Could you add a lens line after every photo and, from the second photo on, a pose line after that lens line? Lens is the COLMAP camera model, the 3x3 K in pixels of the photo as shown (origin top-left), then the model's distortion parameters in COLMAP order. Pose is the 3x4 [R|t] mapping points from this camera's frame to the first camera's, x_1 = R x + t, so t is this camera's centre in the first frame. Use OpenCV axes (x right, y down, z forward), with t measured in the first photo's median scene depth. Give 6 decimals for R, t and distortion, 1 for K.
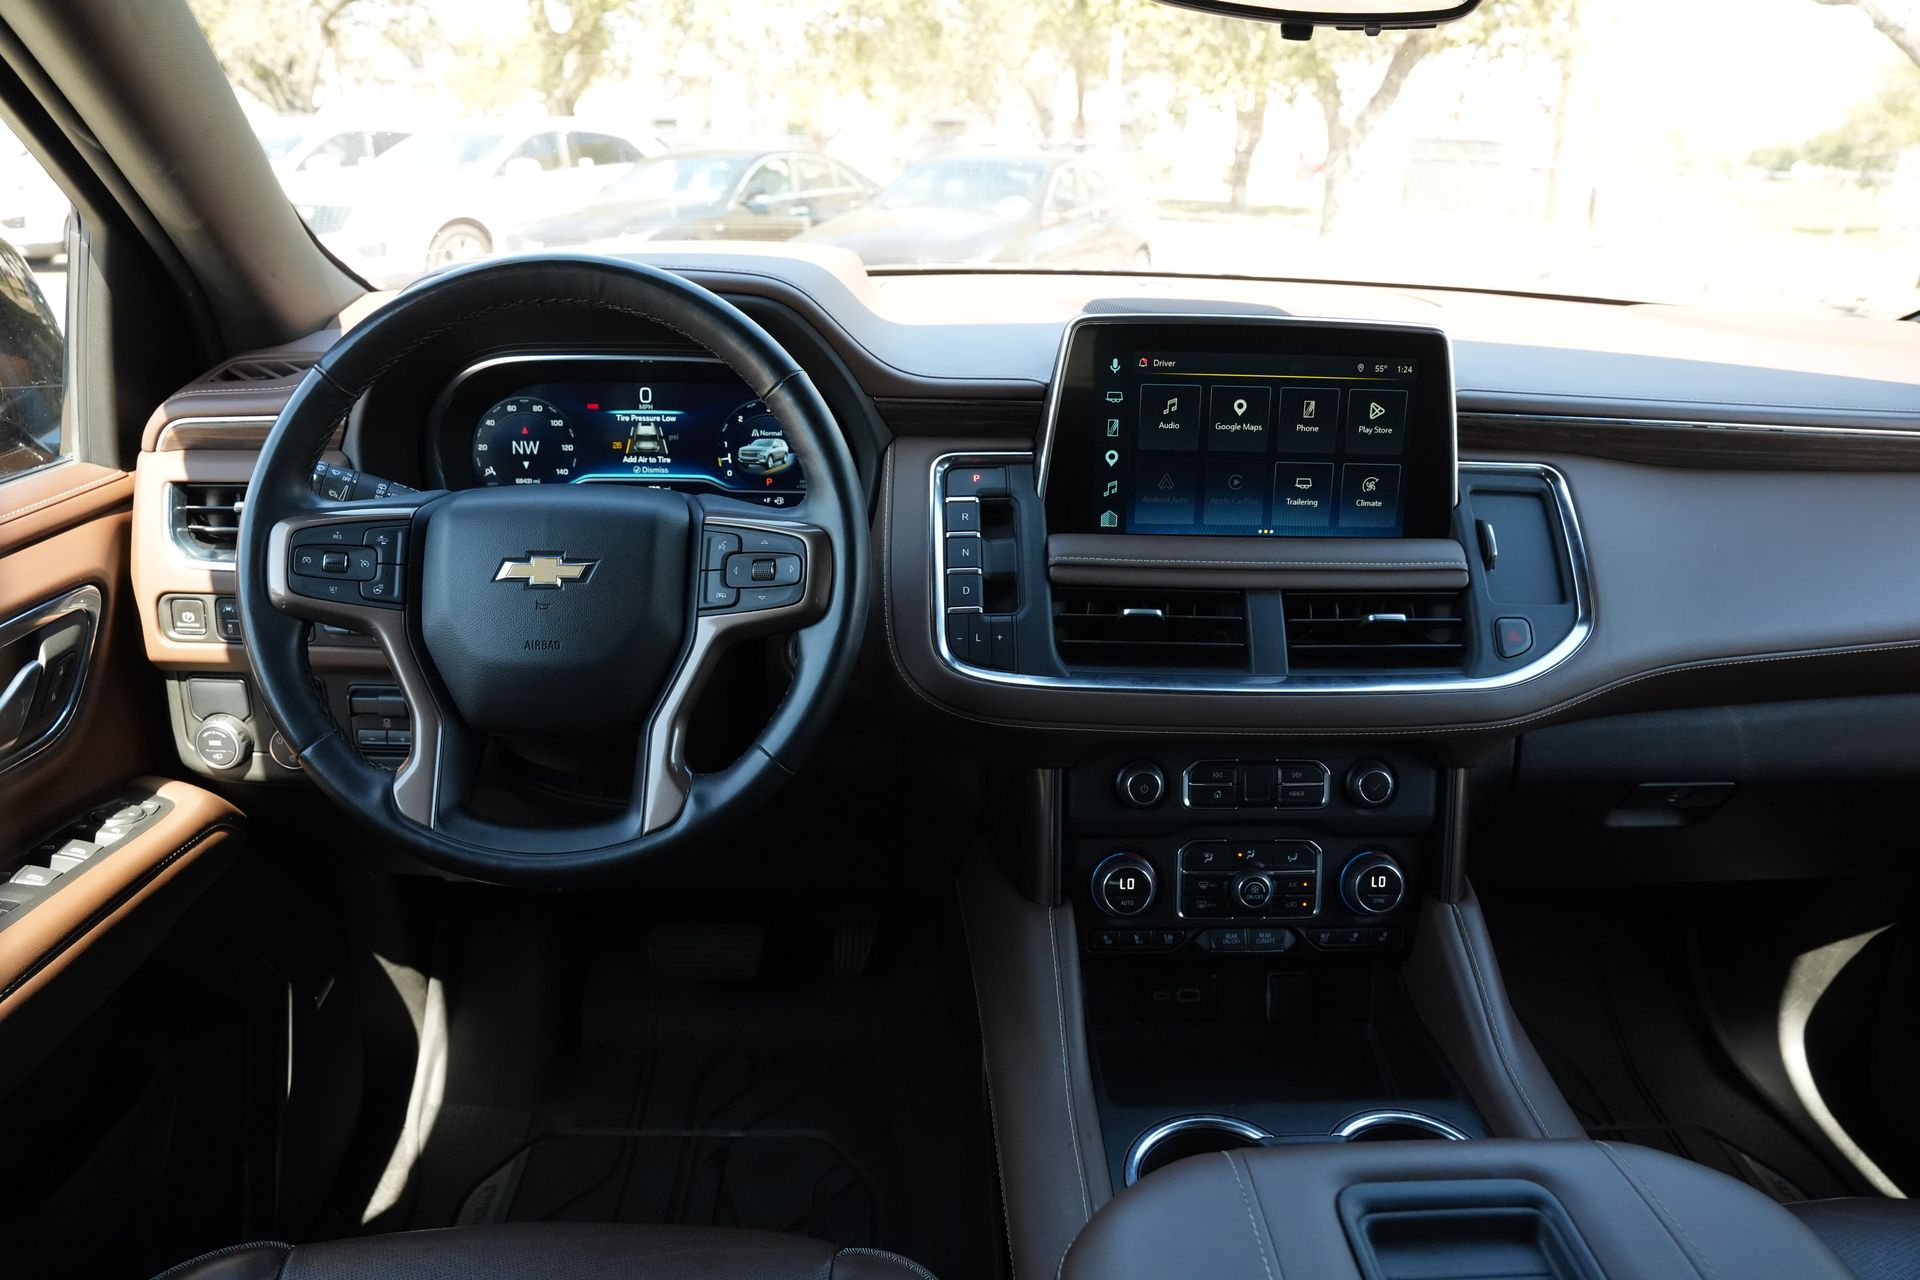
lens RADIAL K [[1310.3, 0, 960.7], [0, 1310.3, 629.1], [0, 0, 1]] dist [-0.068000, 0.031919]
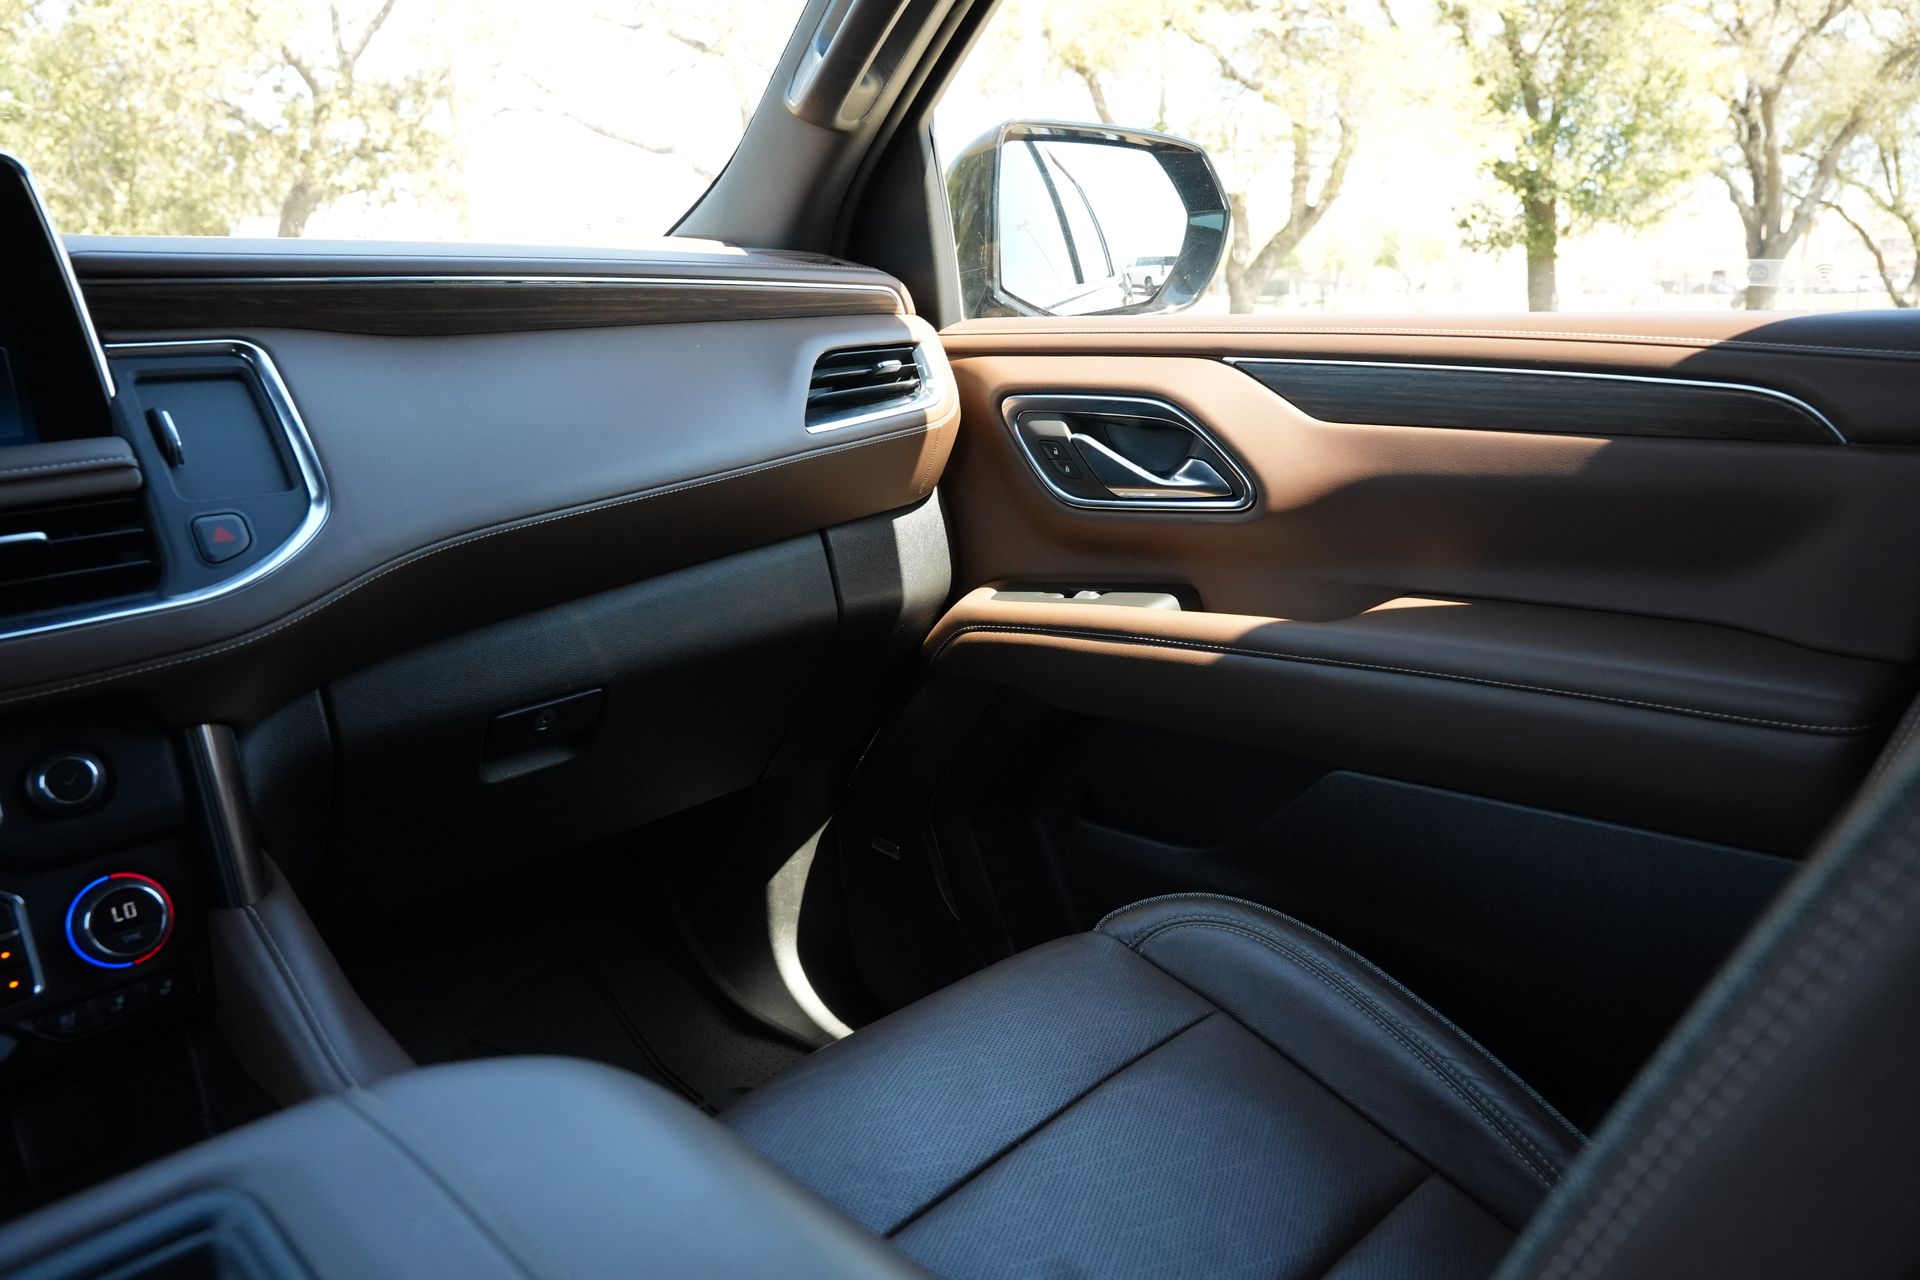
lens RADIAL K [[1310.3, 0, 958.5], [0, 1310.3, 654.4], [0, 0, 1]] dist [-0.068000, 0.031919]
pose [[0.730128, -0.223170, 0.645840, 0.226935], [0.280591, 0.959719, 0.014421, 0.170273], [-0.623043, 0.170688, 0.763337, 0.163663]]
